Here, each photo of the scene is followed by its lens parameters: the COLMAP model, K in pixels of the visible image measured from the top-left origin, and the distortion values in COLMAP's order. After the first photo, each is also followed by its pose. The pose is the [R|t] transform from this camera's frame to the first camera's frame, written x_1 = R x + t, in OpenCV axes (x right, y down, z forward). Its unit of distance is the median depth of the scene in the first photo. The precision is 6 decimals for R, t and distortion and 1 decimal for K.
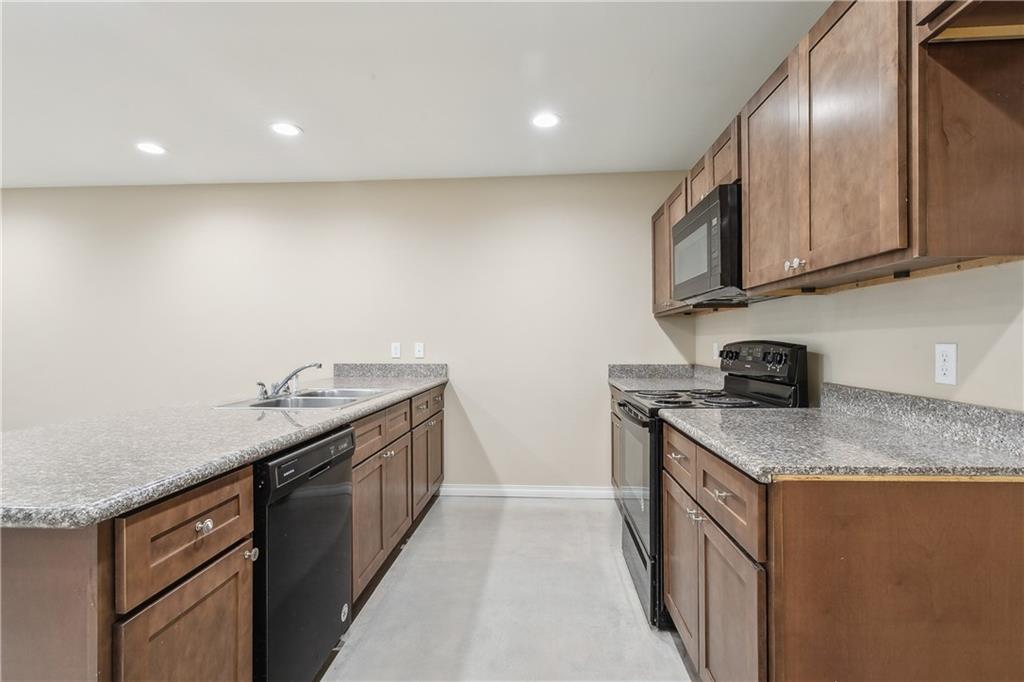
lens RADIAL K [[490.7, 0, 512.7], [0, 490.7, 343.4], [0, 0, 1]] dist [-0.002959, 0.002545]
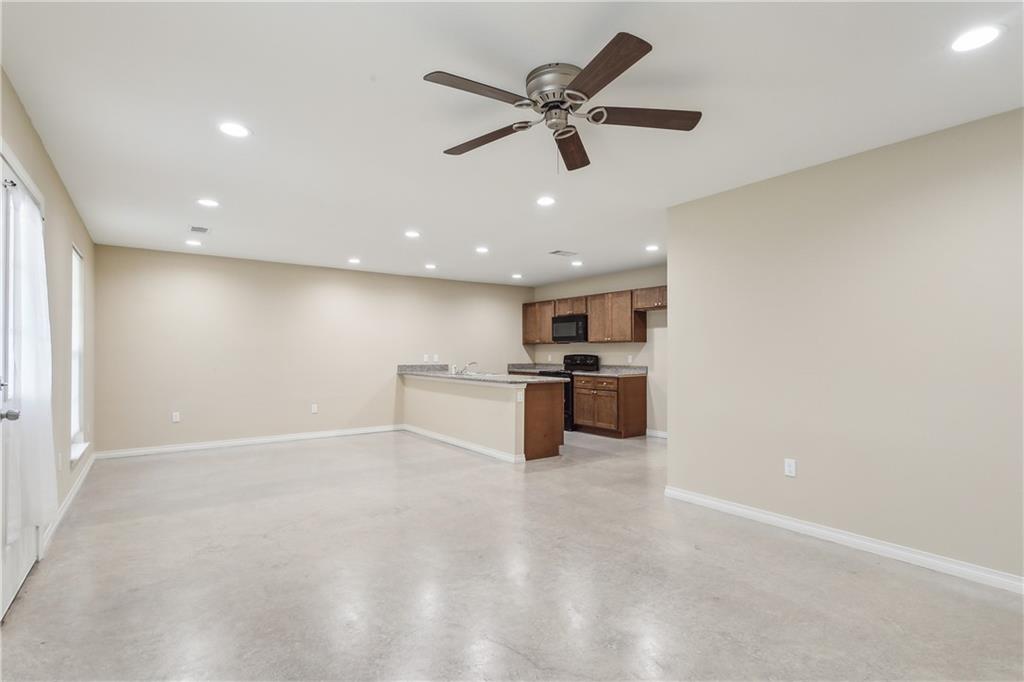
lens RADIAL K [[490.7, 0, 509.4], [0, 490.7, 352.1], [0, 0, 1]] dist [-0.002959, 0.002545]
pose [[0.765211, 0.002772, 0.643774, -1.423267], [-0.001243, 0.999995, -0.002829, -0.007481], [-0.643779, 0.001365, 0.765210, -0.901499]]
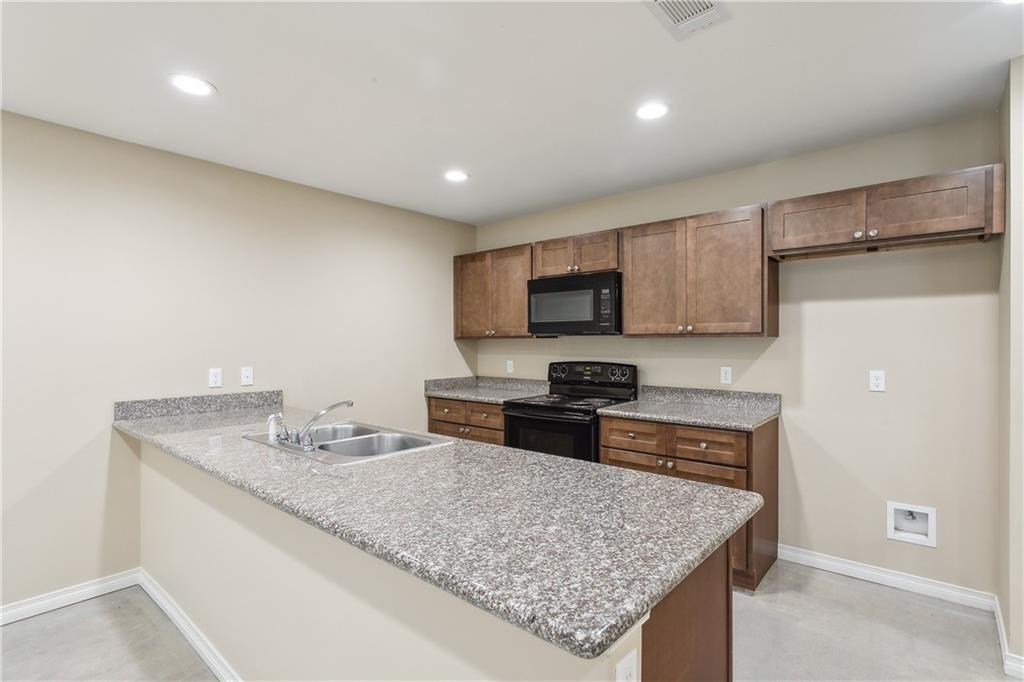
lens RADIAL K [[490.7, 0, 510.8], [0, 490.7, 347.9], [0, 0, 1]] dist [-0.002959, 0.002545]
pose [[0.599105, -0.006517, 0.800644, -0.632936], [0.001520, 0.999974, 0.007002, -0.042084], [-0.800669, -0.002978, 0.599100, 0.158010]]
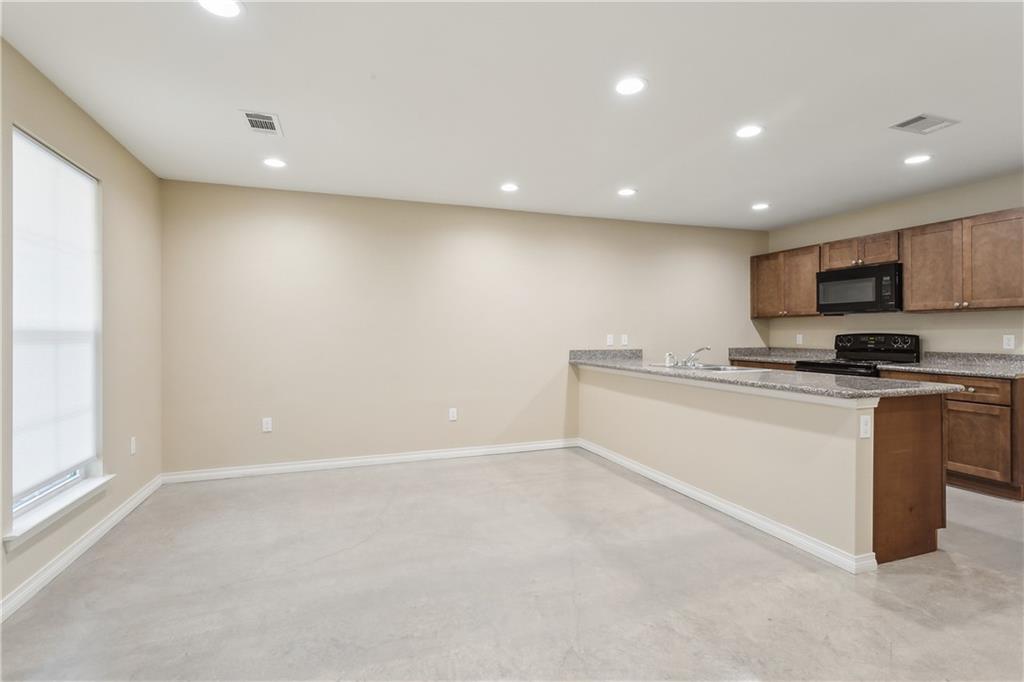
lens RADIAL K [[490.7, 0, 509.9], [0, 490.7, 333.6], [0, 0, 1]] dist [-0.002959, 0.002545]
pose [[0.914429, -0.001544, 0.404743, -1.153648], [0.001941, 0.999998, -0.000571, -0.004553], [-0.404742, 0.001307, 0.914430, -0.177912]]
